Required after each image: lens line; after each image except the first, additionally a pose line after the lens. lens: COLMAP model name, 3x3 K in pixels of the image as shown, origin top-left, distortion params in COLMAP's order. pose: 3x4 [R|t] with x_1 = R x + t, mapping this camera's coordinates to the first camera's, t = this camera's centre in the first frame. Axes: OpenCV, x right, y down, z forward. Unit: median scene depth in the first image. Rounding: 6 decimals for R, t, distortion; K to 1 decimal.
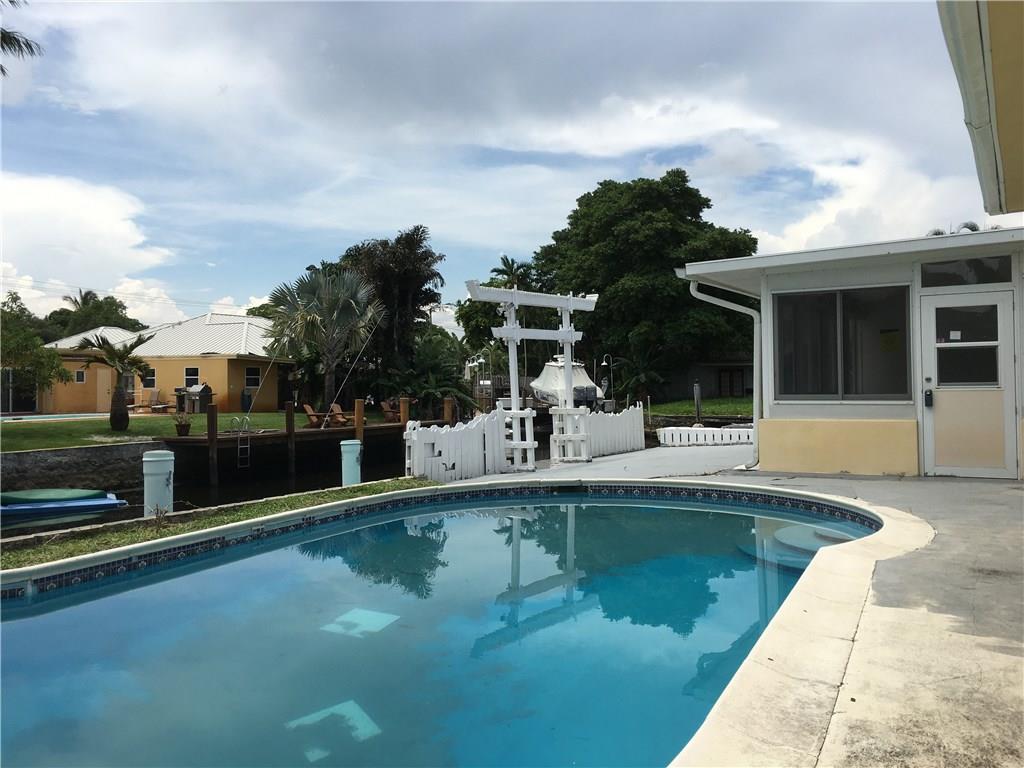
lens RADIAL K [[871.2, 0, 512.4], [0, 871.2, 372.6], [0, 0, 1]] dist [0.070885, -0.107610]
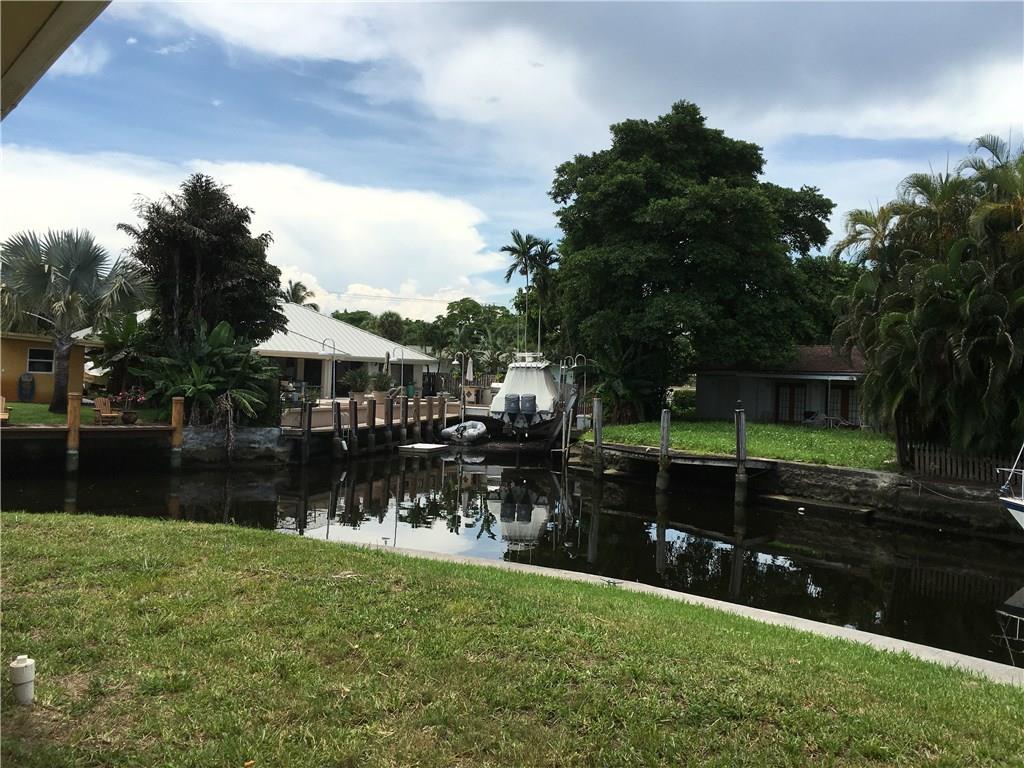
lens RADIAL K [[876.5, 0, 513.2], [0, 876.5, 367.9], [0, 0, 1]] dist [0.063988, -0.066495]
pose [[0.933522, 0.042131, -0.356037, 0.351255], [-0.045645, 0.998957, -0.001471, -0.006103], [0.355603, 0.017625, 0.934471, 0.291568]]
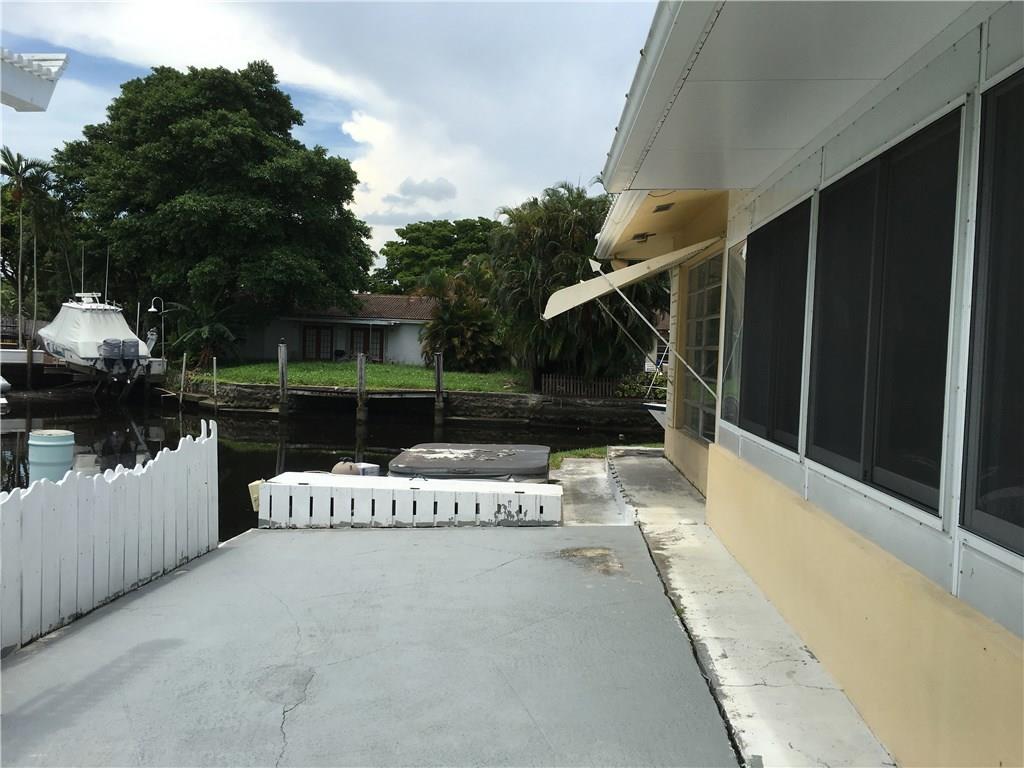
lens RADIAL K [[871.2, 0, 512.4], [0, 871.2, 372.6], [0, 0, 1]] dist [0.070885, -0.107610]
pose [[0.882969, 0.027997, 0.468597, 0.029249], [-0.052852, 0.997802, 0.039972, -0.002995], [-0.466447, -0.060060, 0.882508, 0.211858]]
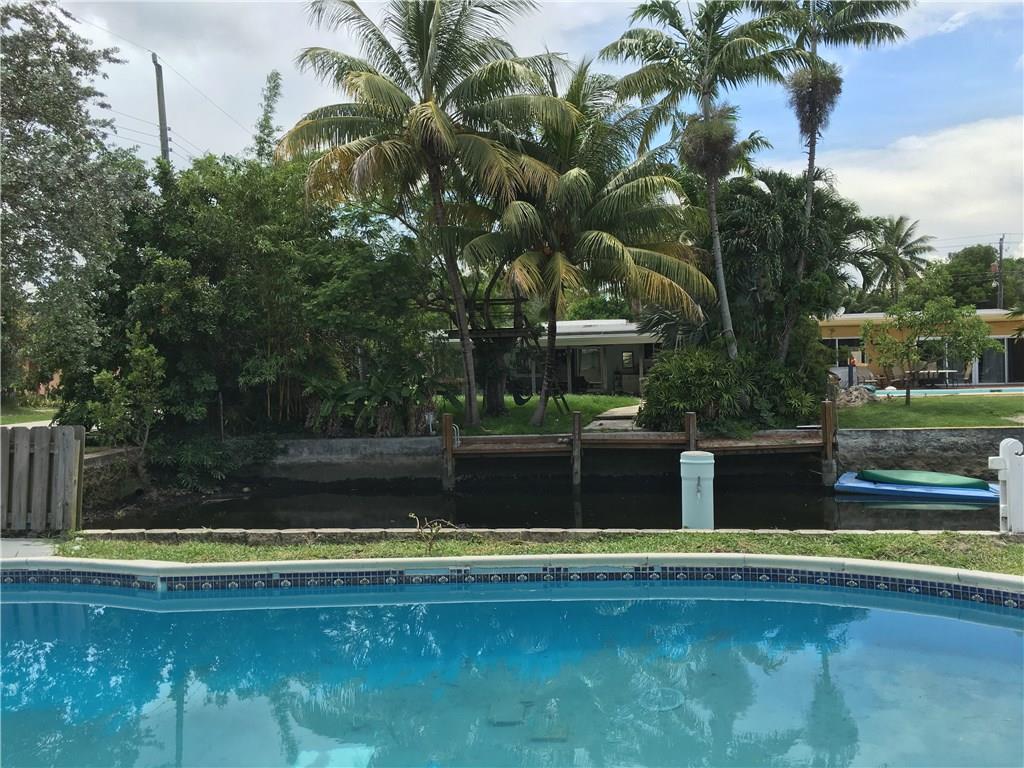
lens RADIAL K [[876.5, 0, 513.2], [0, 876.5, 367.9], [0, 0, 1]] dist [0.063988, -0.066495]
pose [[0.406294, 0.002476, -0.913739, 0.068434], [0.031921, 0.999347, 0.016901, -0.003010], [0.913185, -0.036034, 0.405950, 0.104088]]
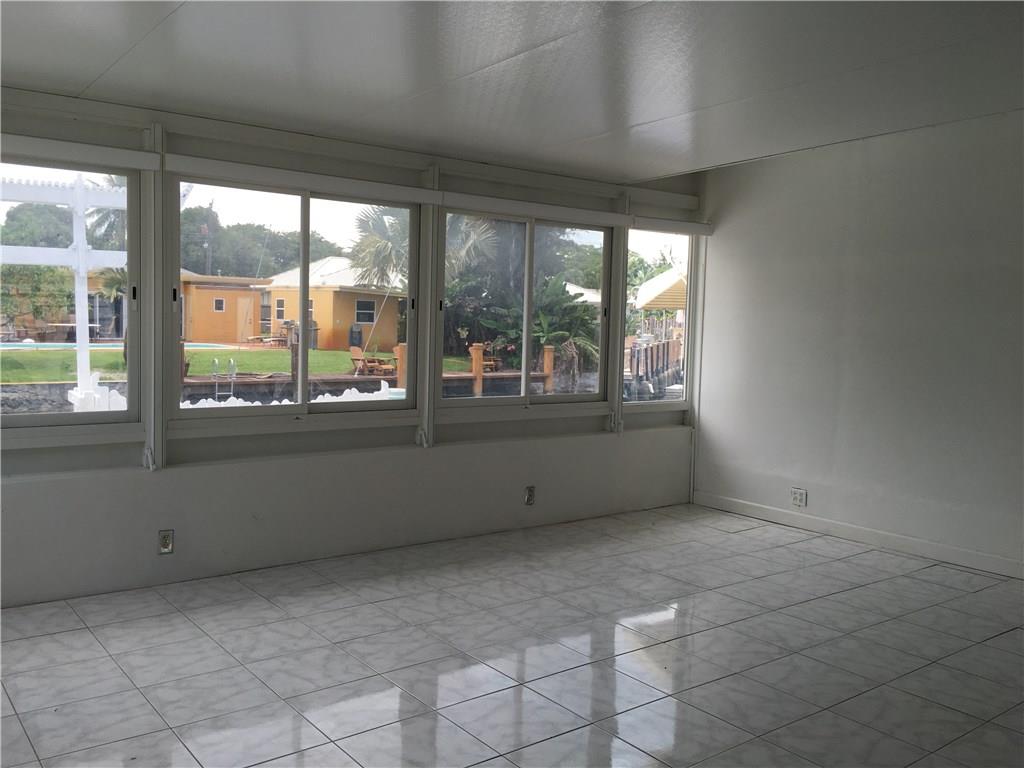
lens RADIAL K [[876.5, 0, 513.2], [0, 876.5, 367.9], [0, 0, 1]] dist [0.063988, -0.066495]
pose [[0.925799, 0.058088, -0.373526, 0.151156], [-0.033048, 0.996777, 0.073101, -0.006832], [0.376569, -0.055333, 0.924735, 0.173678]]
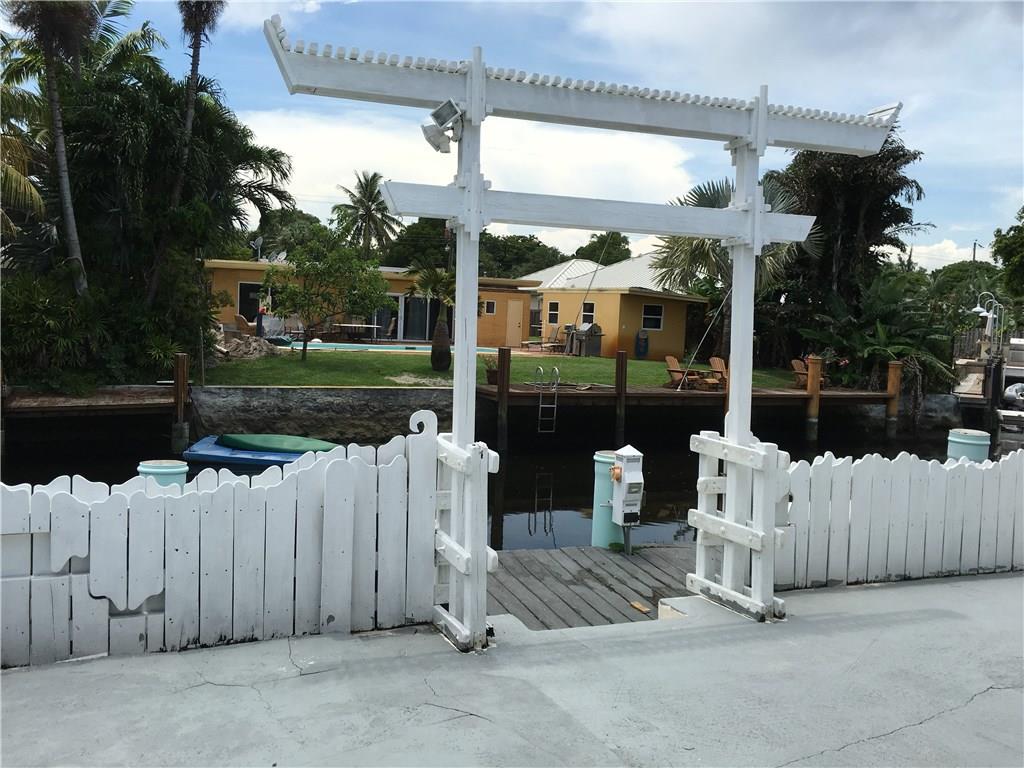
lens RADIAL K [[876.5, 0, 513.2], [0, 876.5, 367.9], [0, 0, 1]] dist [0.063988, -0.066495]
pose [[0.821133, 0.082886, -0.564687, 0.053826], [-0.048369, 0.995945, 0.075852, -0.002800], [0.568684, -0.034972, 0.821812, 0.197181]]
